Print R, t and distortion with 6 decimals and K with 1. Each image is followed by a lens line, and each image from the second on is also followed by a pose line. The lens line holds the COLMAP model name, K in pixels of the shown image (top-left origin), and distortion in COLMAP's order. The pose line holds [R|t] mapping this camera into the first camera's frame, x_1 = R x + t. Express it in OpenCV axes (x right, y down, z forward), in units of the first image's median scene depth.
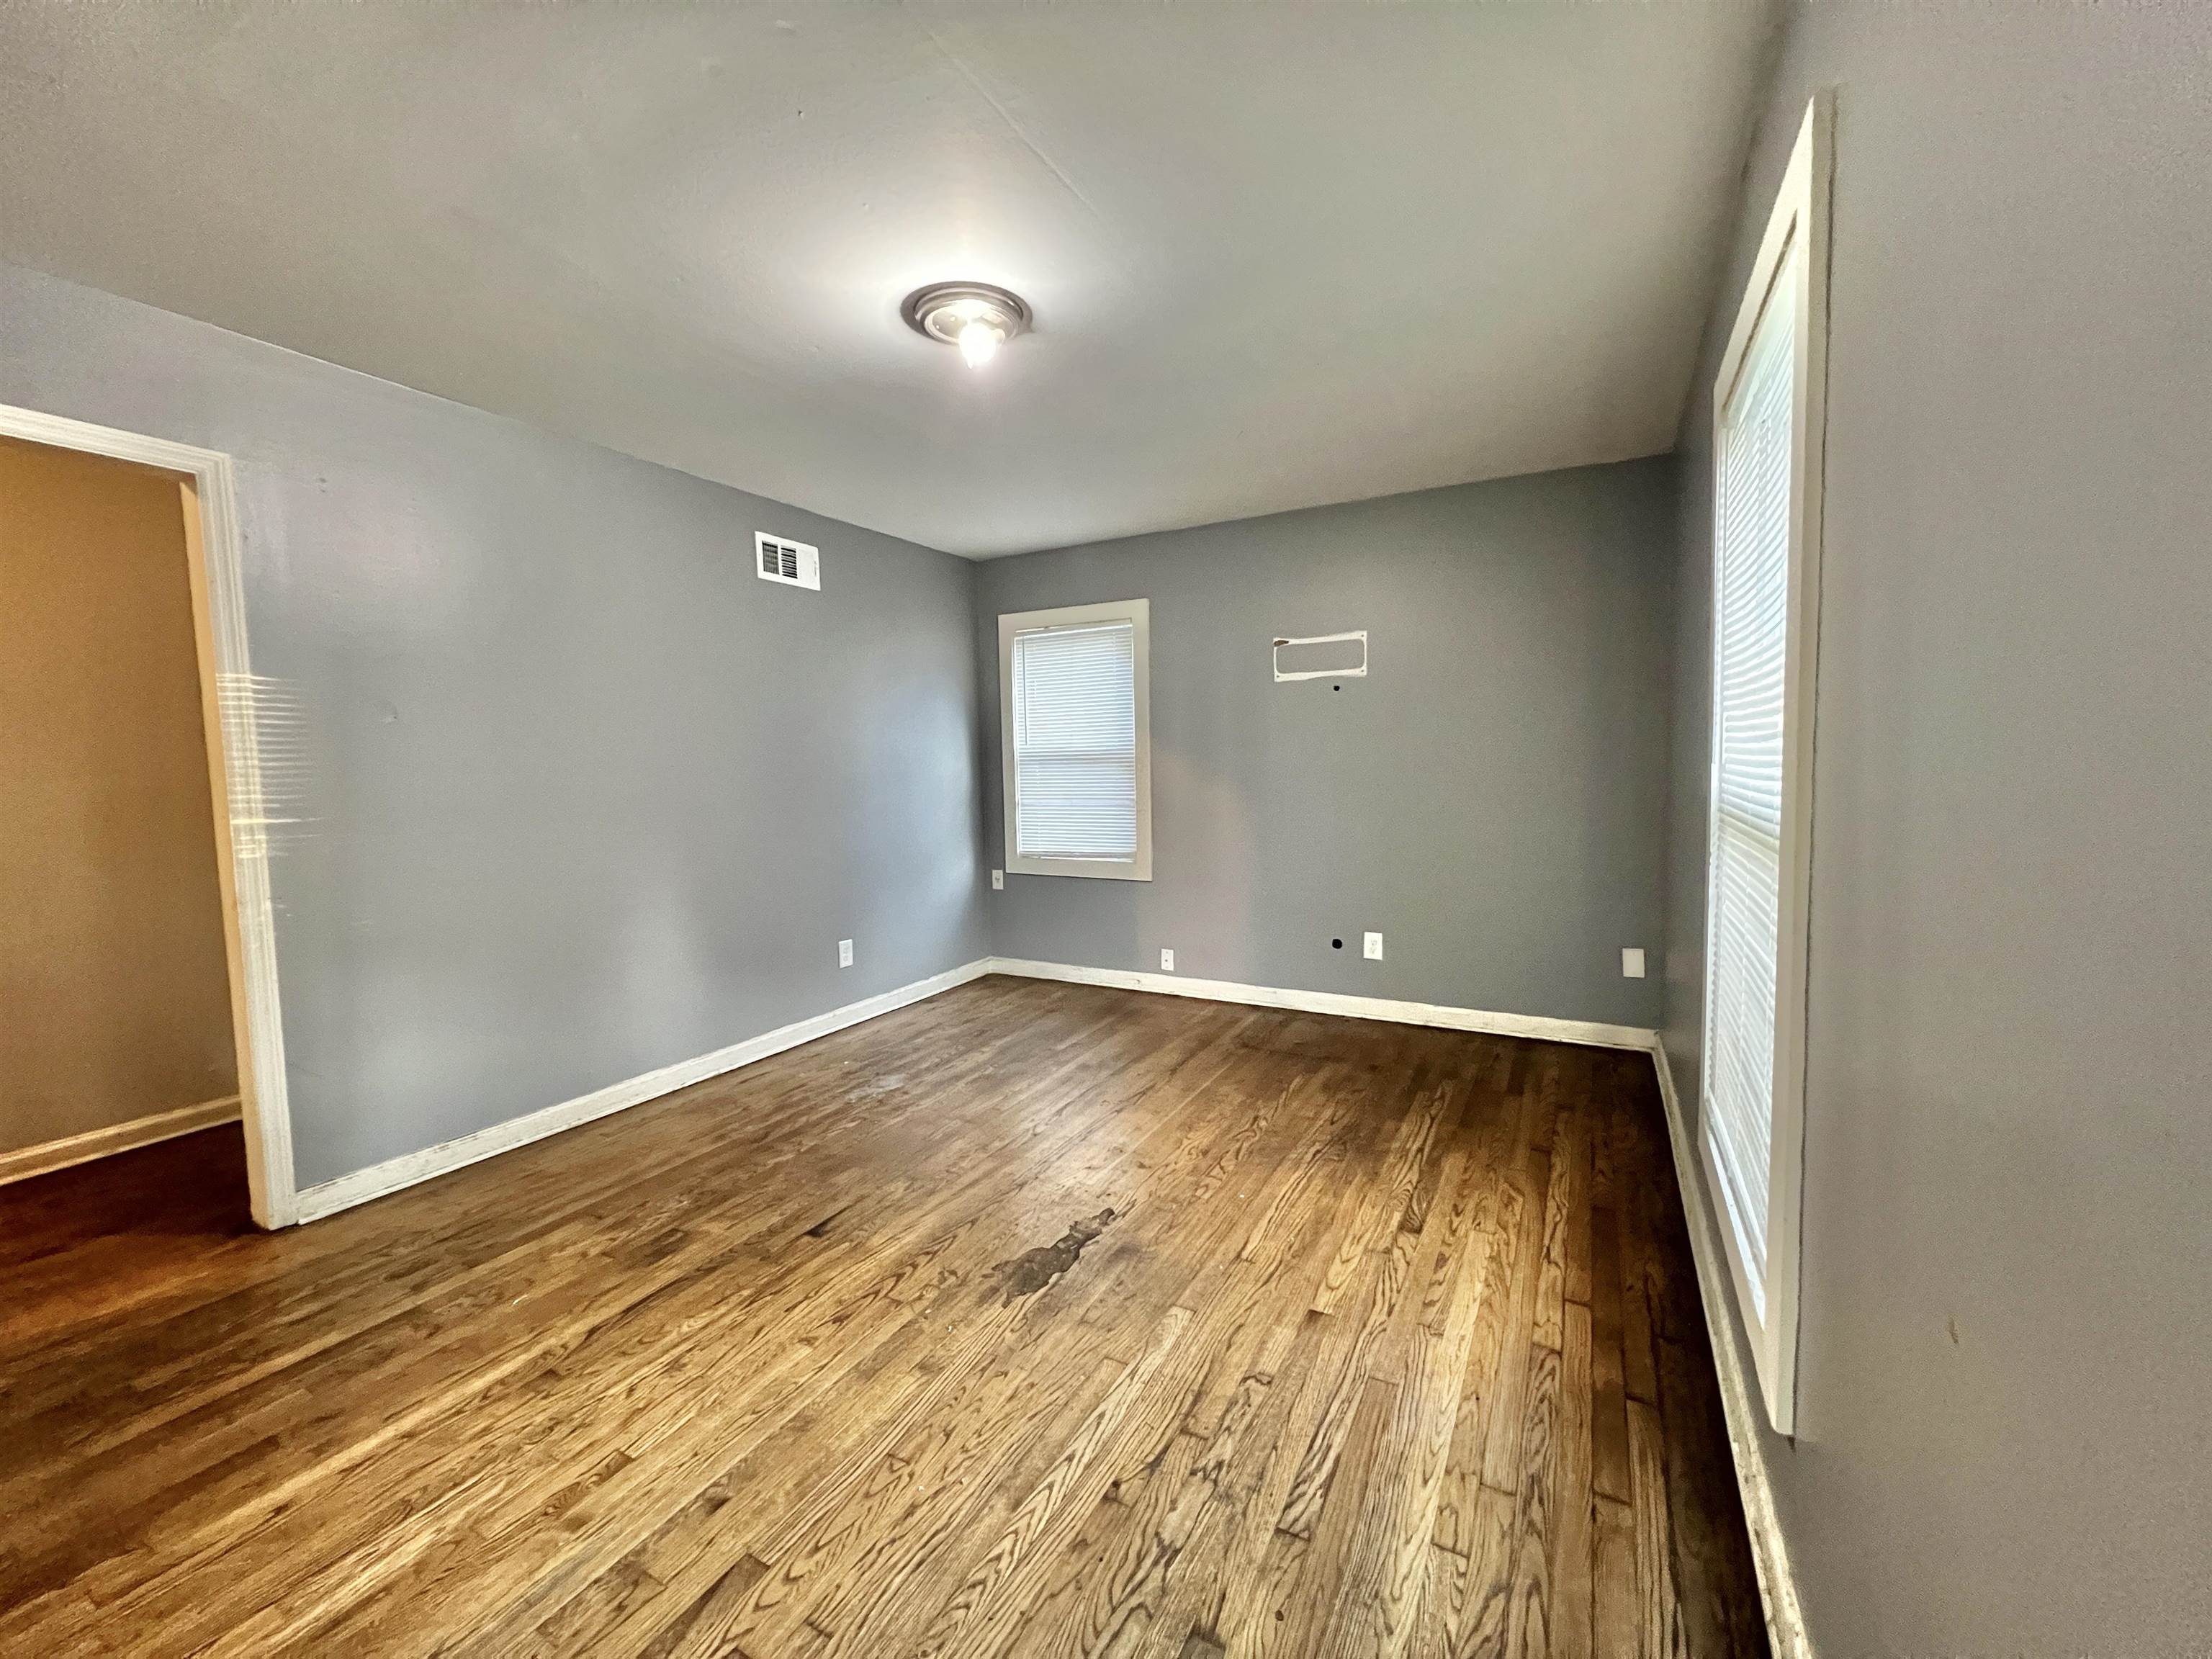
lens RADIAL K [[888.0, 0, 1103.7], [0, 888.0, 825.3], [0, 0, 1]] dist [-0.003785, 0.000736]
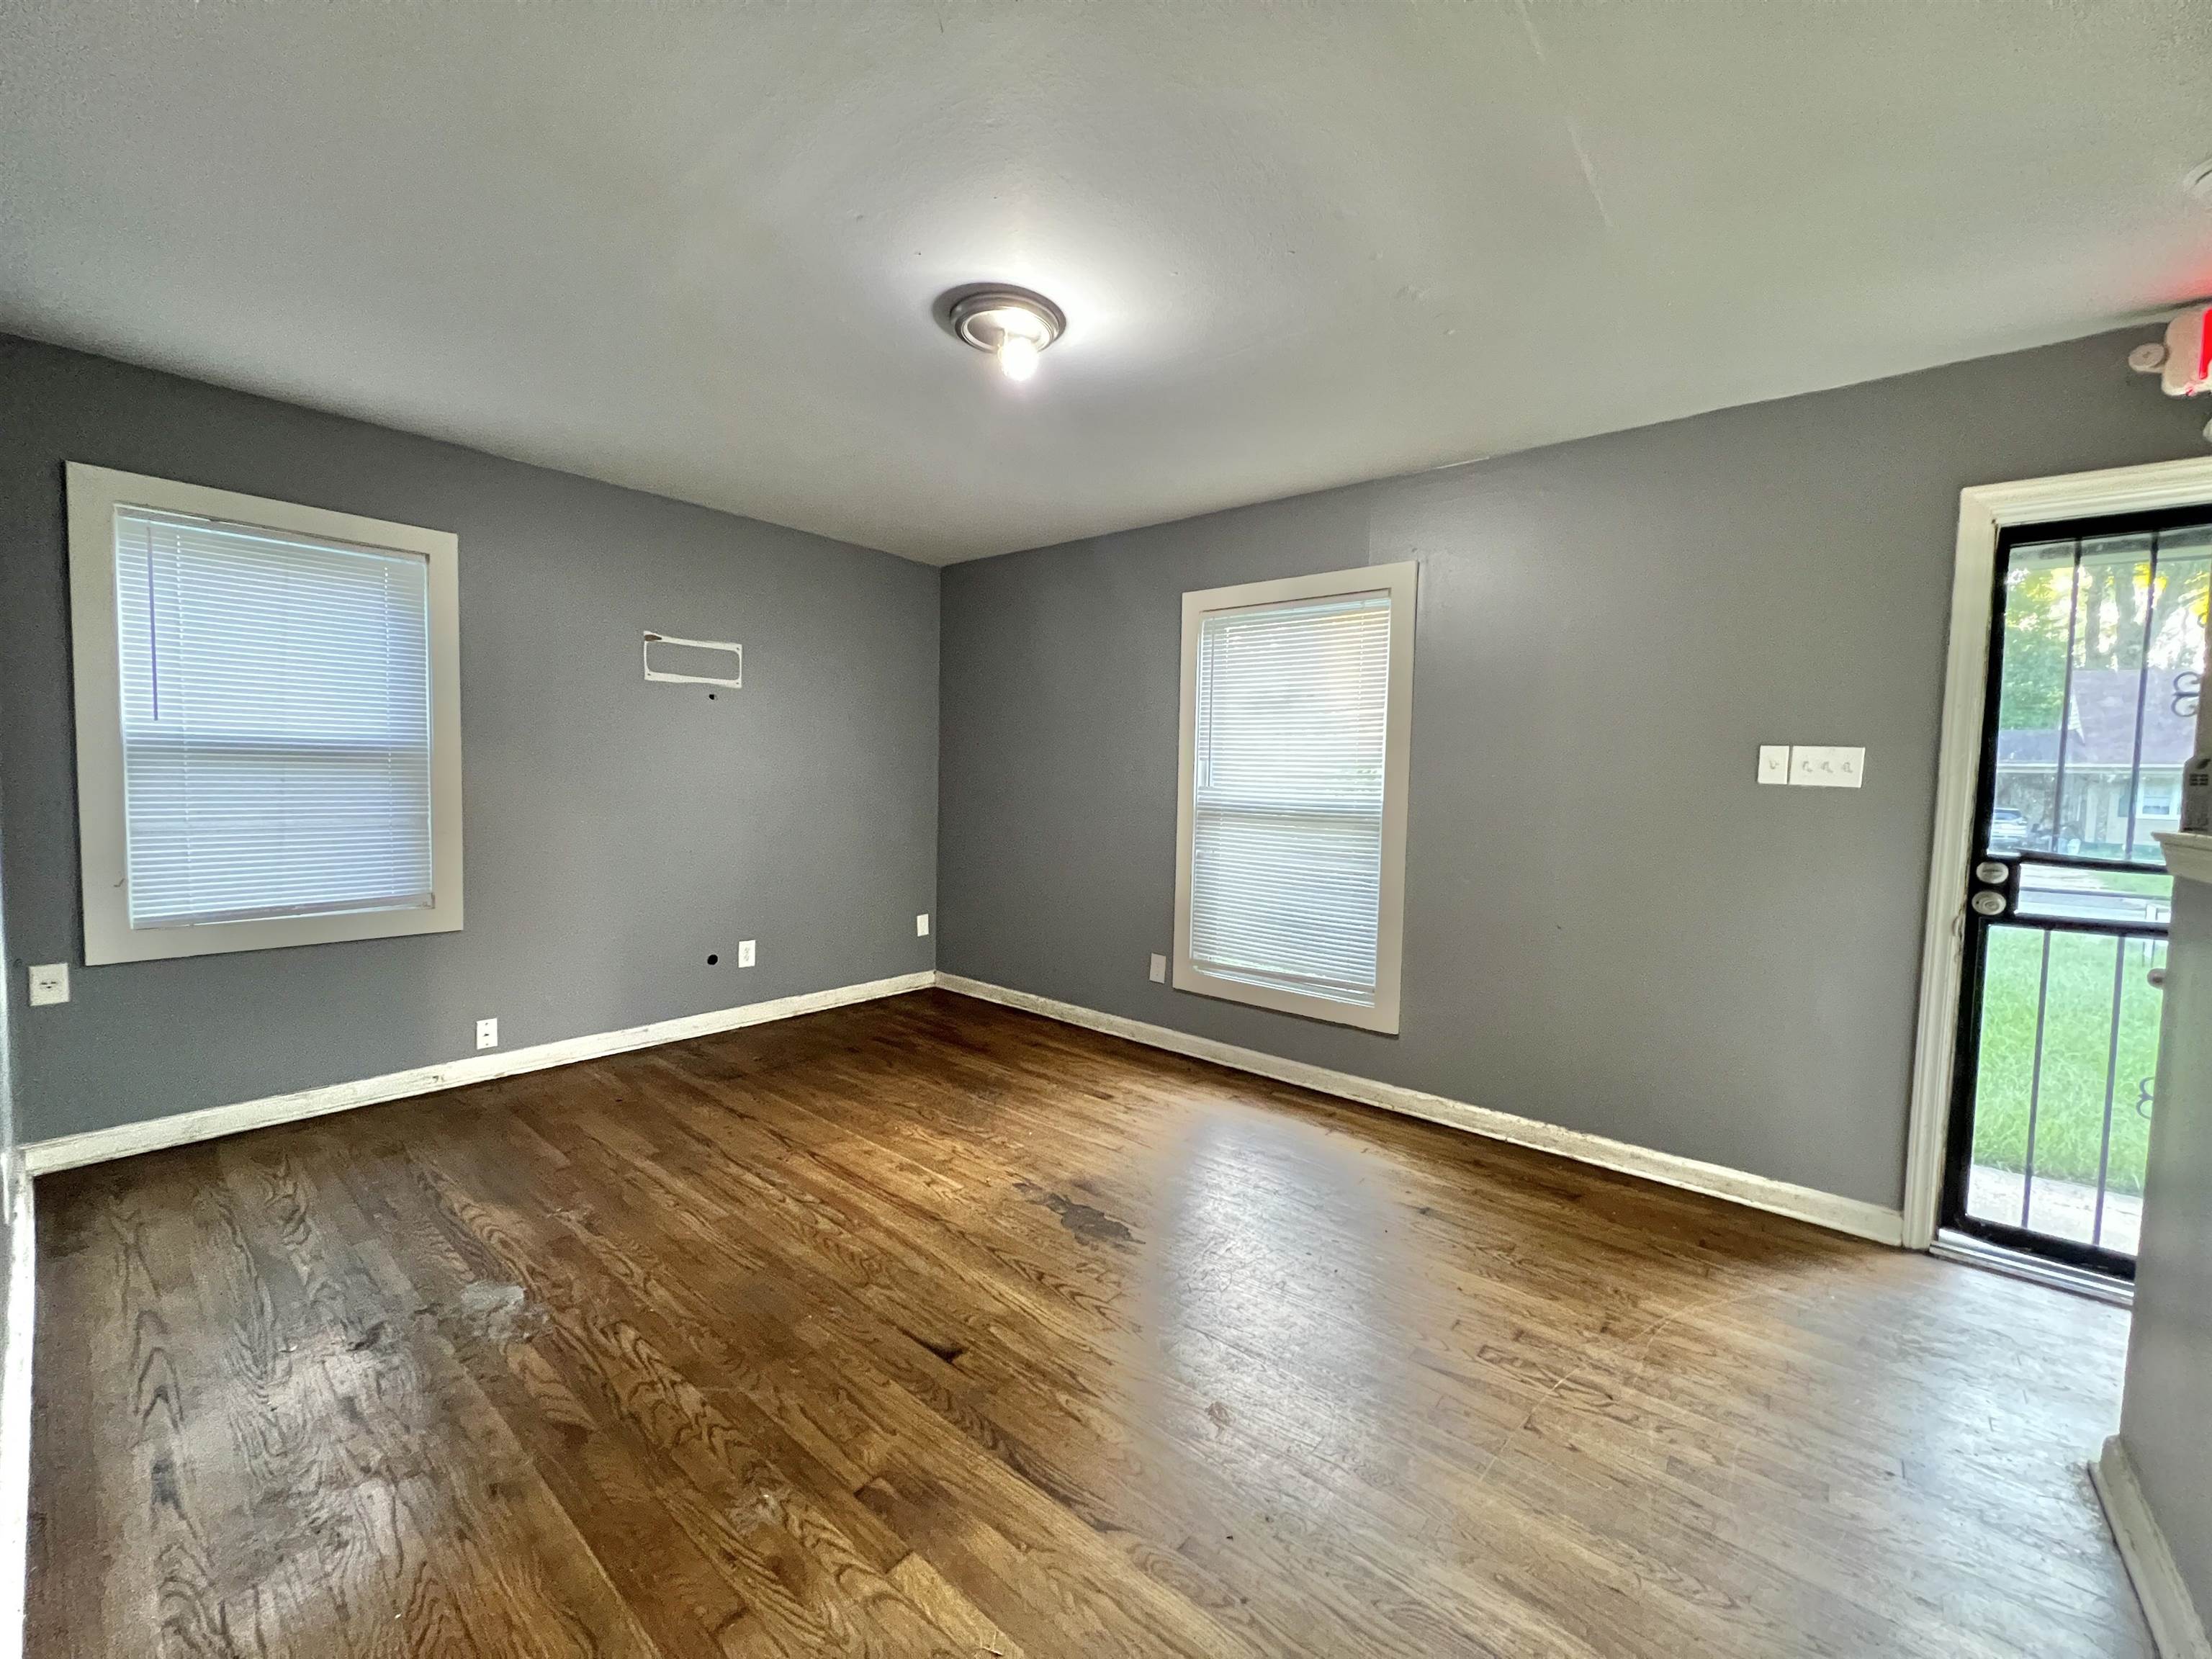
lens RADIAL K [[888.0, 0, 1103.5], [0, 888.0, 827.8], [0, 0, 1]] dist [-0.003785, 0.000736]
pose [[0.187346, -0.033475, 0.981723, -0.731361], [0.042773, 0.998749, 0.025893, -0.021116], [-0.981362, 0.037140, 0.188543, 0.474729]]
